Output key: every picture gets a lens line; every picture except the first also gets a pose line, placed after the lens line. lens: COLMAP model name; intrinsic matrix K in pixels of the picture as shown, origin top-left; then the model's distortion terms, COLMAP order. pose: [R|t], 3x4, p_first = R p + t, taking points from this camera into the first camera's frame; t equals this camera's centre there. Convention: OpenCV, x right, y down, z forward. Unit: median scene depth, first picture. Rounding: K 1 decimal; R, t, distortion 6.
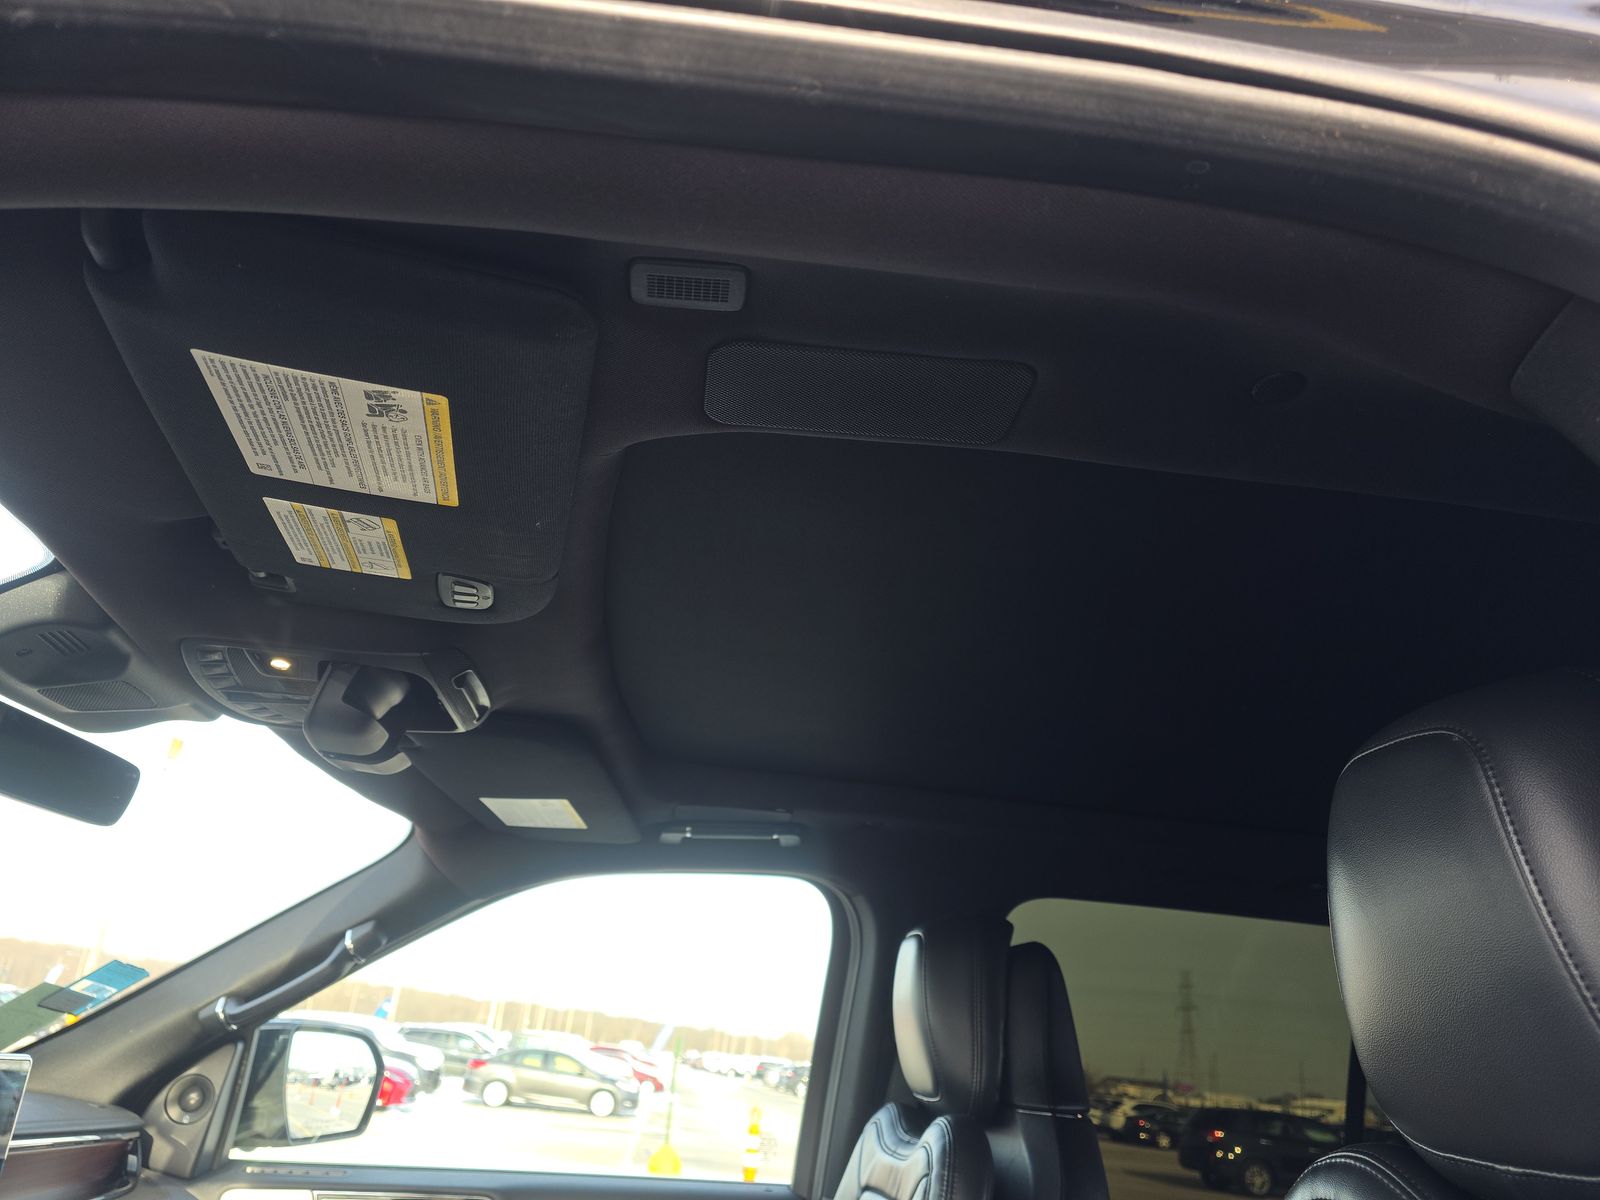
lens RADIAL K [[1078.9, 0, 803.3], [0, 1078.9, 606.6], [0, 0, 1]] dist [0.061508, -0.067177]
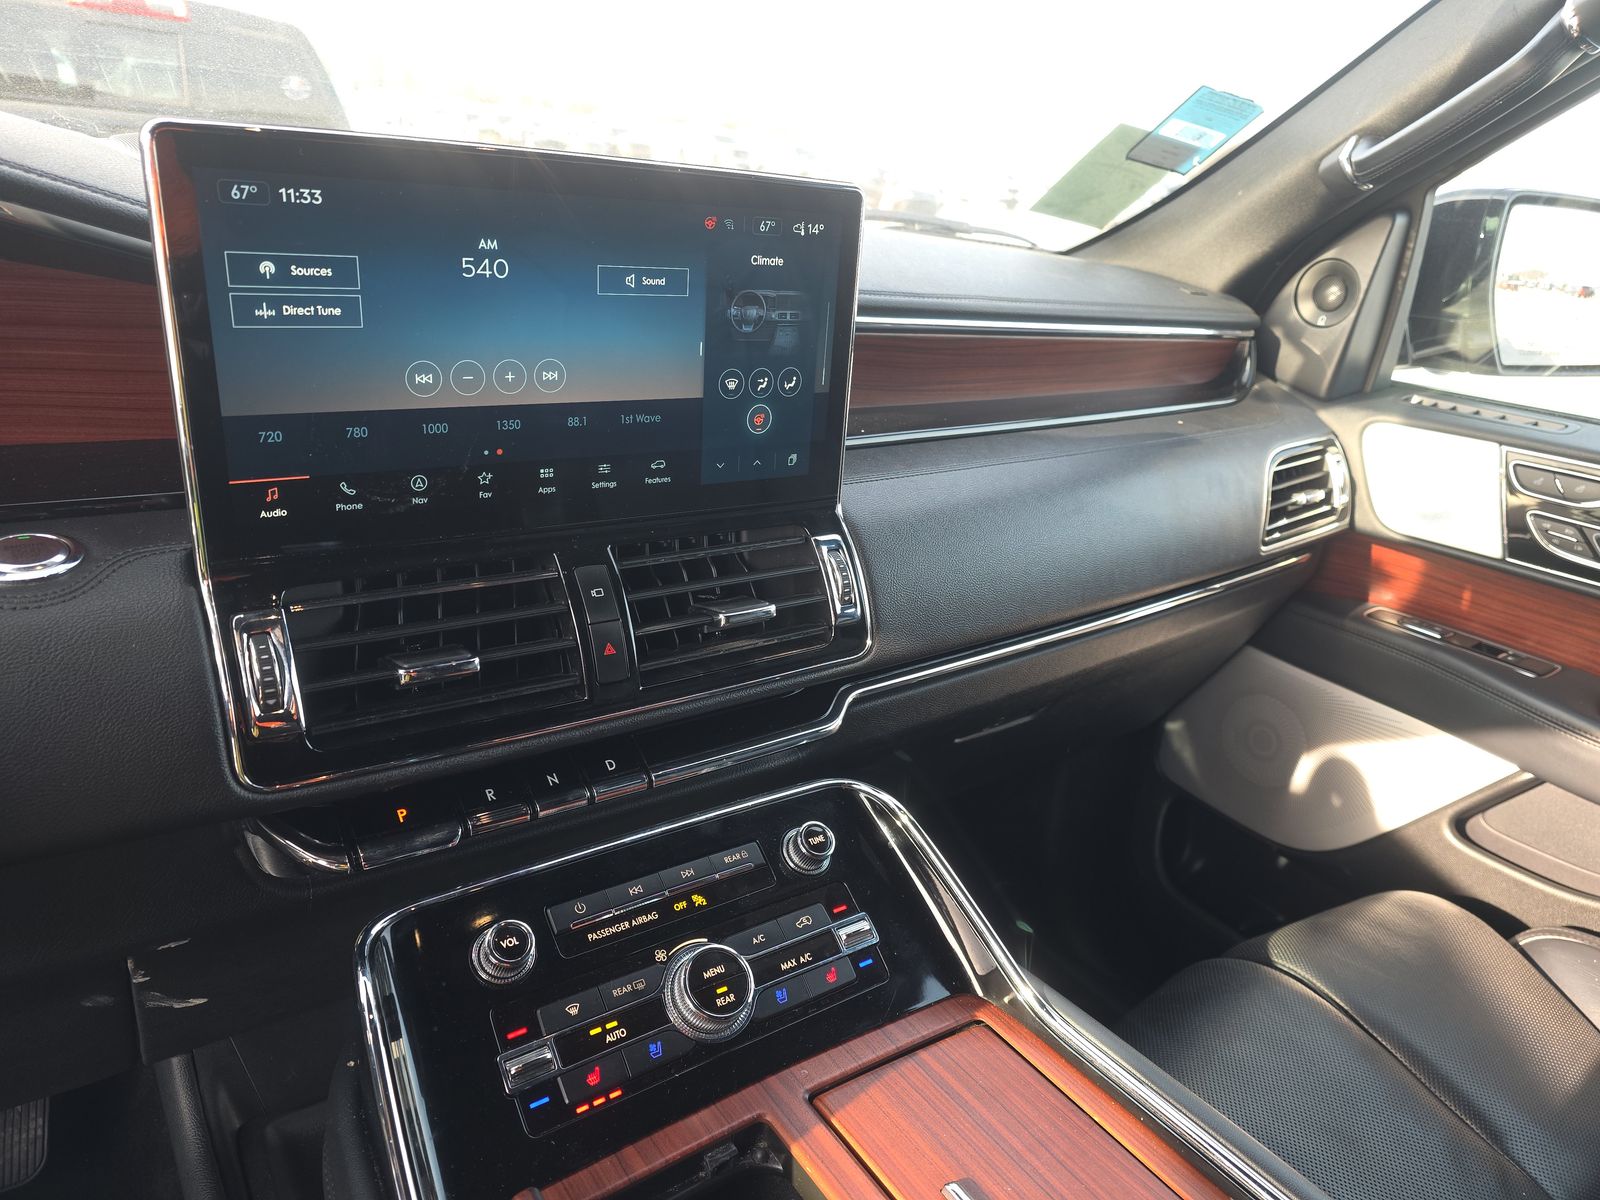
lens RADIAL K [[1061.7, 0, 800.0], [0, 1061.7, 600.0], [0, 0, 1]] dist [0.000522, -0.001811]
pose [[0.455207, 0.312171, -0.833868, -0.088358], [0.290650, 0.833125, 0.470558, 0.198456], [0.841611, -0.456565, 0.288512, 0.435761]]
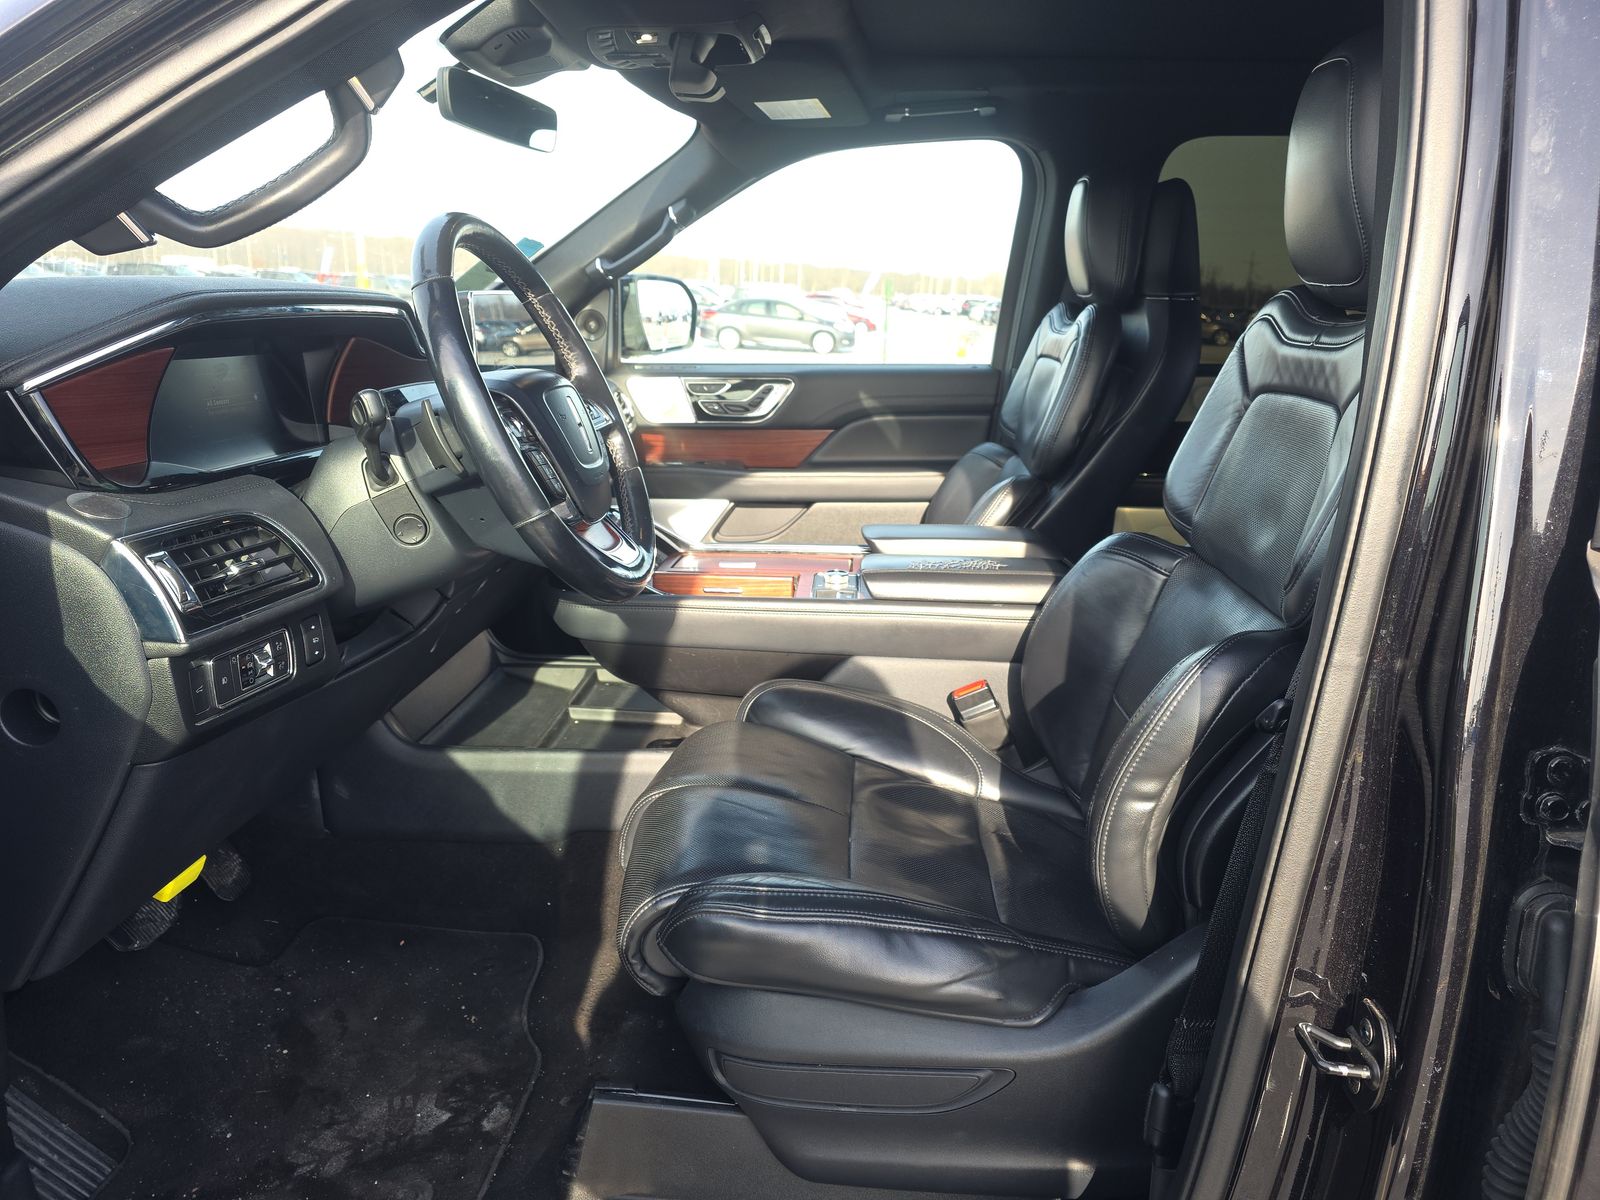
lens RADIAL K [[1078.9, 0, 803.3], [0, 1078.9, 606.6], [0, 0, 1]] dist [0.061508, -0.067177]
pose [[0.982610, -0.002426, -0.185667, 0.011466], [0.116902, 0.784953, 0.608426, -0.130592], [0.144264, -0.619551, 0.771586, -0.374060]]
